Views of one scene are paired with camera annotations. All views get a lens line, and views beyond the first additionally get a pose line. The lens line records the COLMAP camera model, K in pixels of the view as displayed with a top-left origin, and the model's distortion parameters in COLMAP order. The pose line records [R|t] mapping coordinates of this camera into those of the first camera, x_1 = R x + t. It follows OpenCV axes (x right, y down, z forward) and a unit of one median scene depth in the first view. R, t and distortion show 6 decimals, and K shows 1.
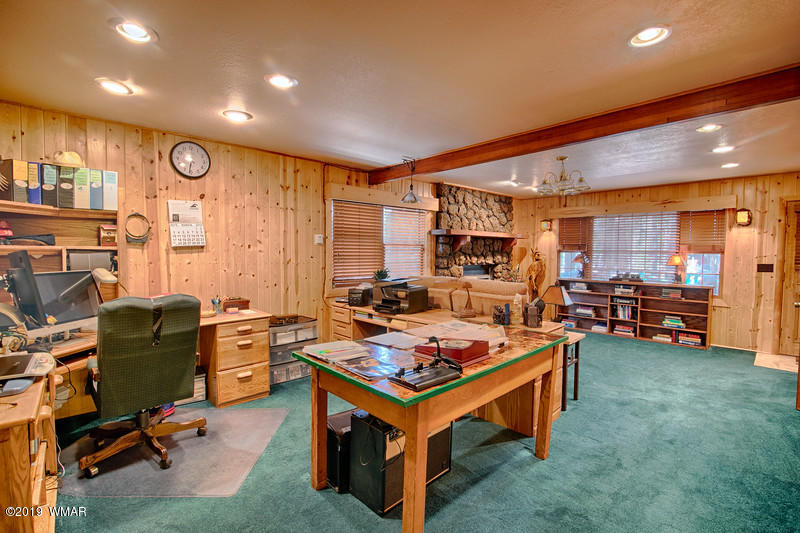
lens RADIAL K [[367.0, 0, 400.0], [0, 367.0, 266.5], [0, 0, 1]] dist [-0.012864, -0.000087]
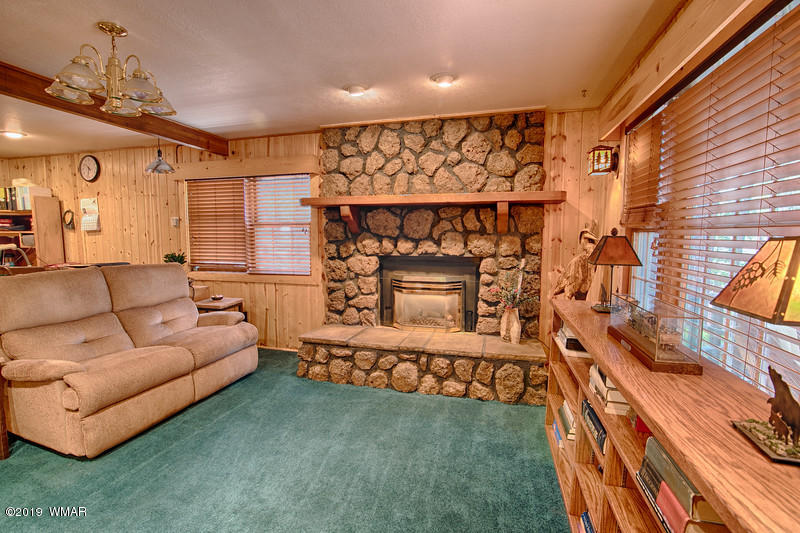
lens RADIAL K [[367.0, 0, 400.0], [0, 367.0, 266.5], [0, 0, 1]] dist [-0.012864, -0.000087]
pose [[0.522445, 0.068821, -0.849891, 0.740211], [-0.033289, 0.997624, 0.060320, -0.023438], [0.852023, -0.003222, 0.523495, 0.751830]]
